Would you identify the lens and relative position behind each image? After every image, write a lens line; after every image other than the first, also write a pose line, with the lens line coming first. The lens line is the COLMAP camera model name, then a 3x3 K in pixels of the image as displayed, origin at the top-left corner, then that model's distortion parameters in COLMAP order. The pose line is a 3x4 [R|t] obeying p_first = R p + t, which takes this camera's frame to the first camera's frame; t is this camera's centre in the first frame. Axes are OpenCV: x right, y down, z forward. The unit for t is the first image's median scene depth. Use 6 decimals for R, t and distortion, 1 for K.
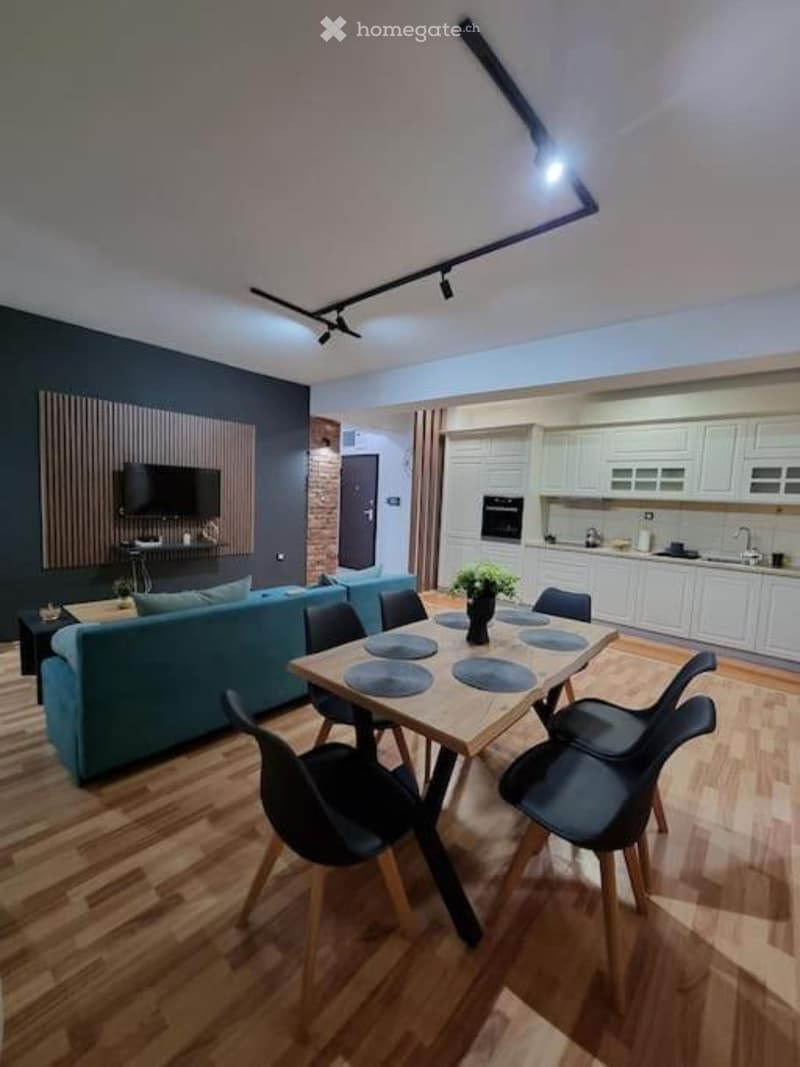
lens RADIAL K [[441.3, 0, 403.3], [0, 441.3, 535.7], [0, 0, 1]] dist [-0.000185, -0.000021]
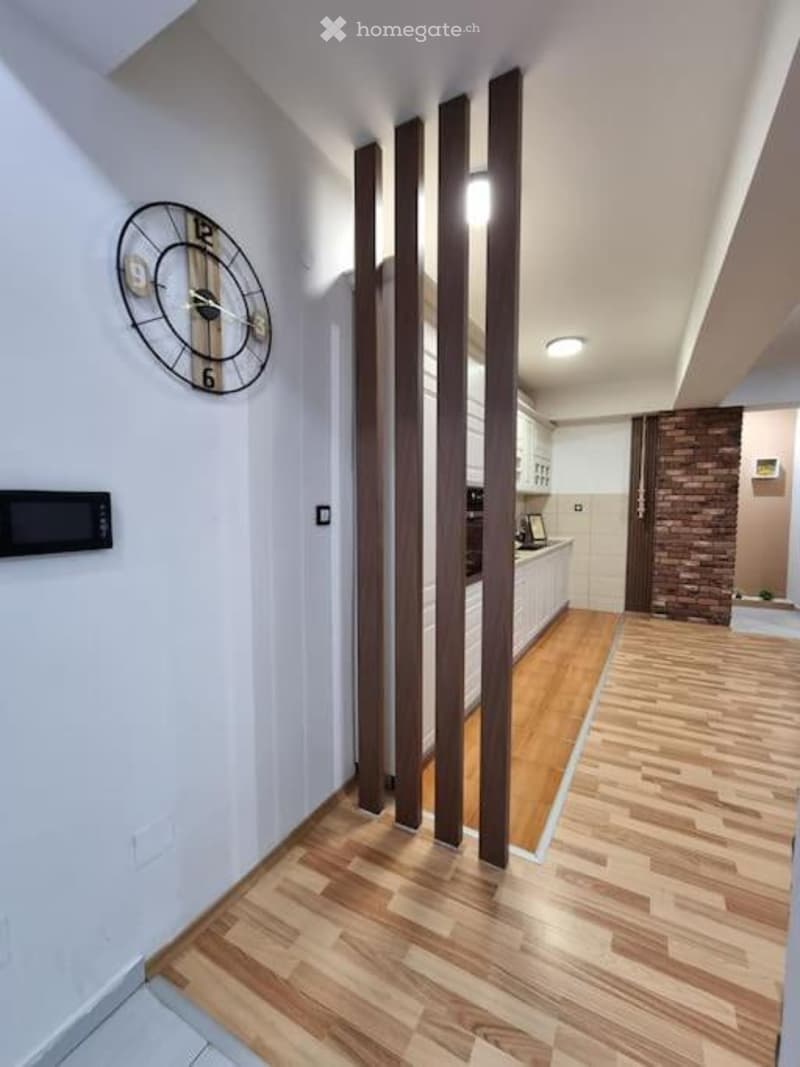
lens RADIAL K [[441.3, 0, 403.3], [0, 441.3, 535.7], [0, 0, 1]] dist [-0.000185, -0.000021]
pose [[-0.216117, -0.113042, 0.969801, -0.265258], [0.078304, 0.988069, 0.132621, -0.123322], [-0.973222, 0.104601, -0.204687, 1.358780]]
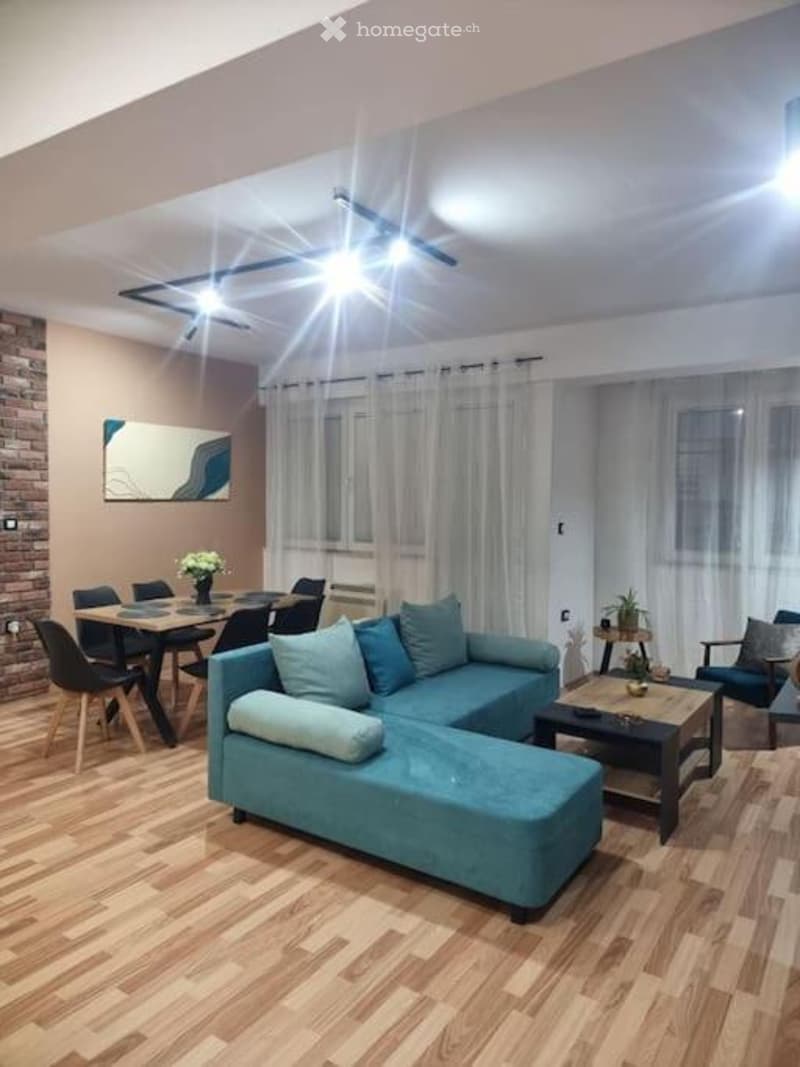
lens RADIAL K [[744.6, 0, 398.6], [0, 744.6, 526.9], [0, 0, 1]] dist [0.053614, -0.004508]
pose [[-0.990012, -0.049122, -0.132149, -0.057218], [-0.066676, 0.989022, 0.131873, -0.158528], [0.124220, 0.139367, -0.982419, 1.408038]]
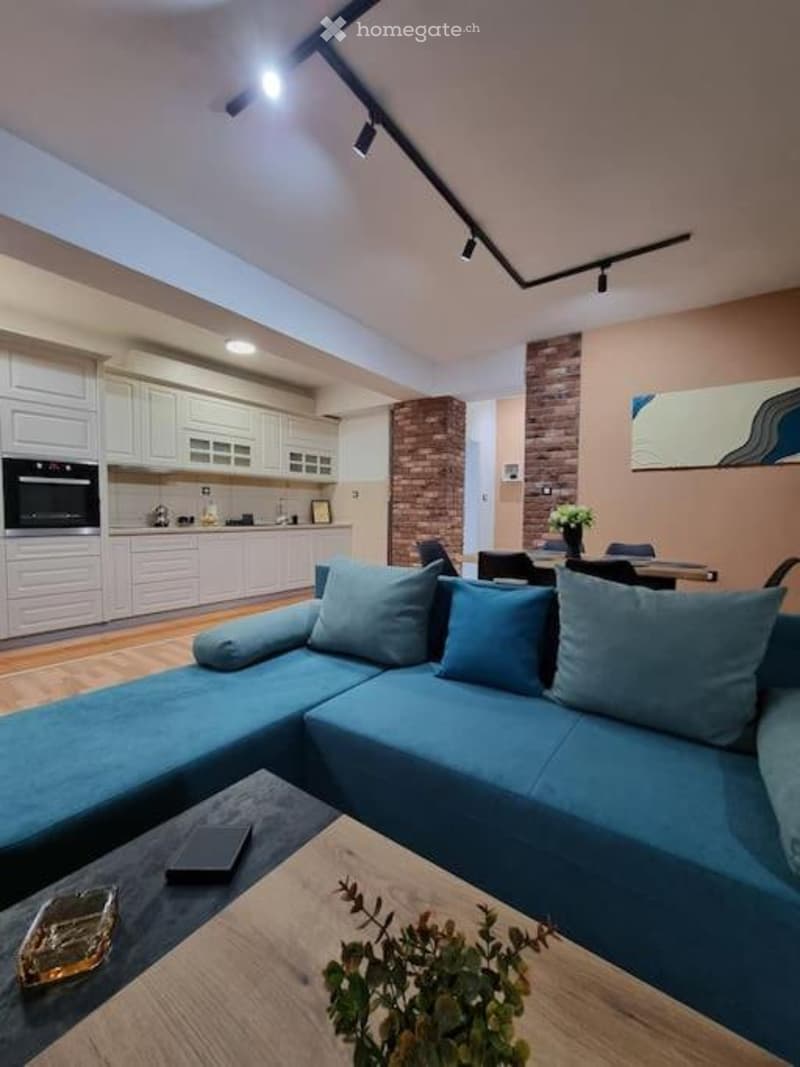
lens RADIAL K [[441.3, 0, 403.3], [0, 441.3, 535.7], [0, 0, 1]] dist [-0.000185, -0.000021]
pose [[-0.097093, -0.096760, 0.990561, -0.495250], [0.077744, 0.991485, 0.104471, -0.013761], [-0.992234, 0.087153, -0.088743, 0.674493]]
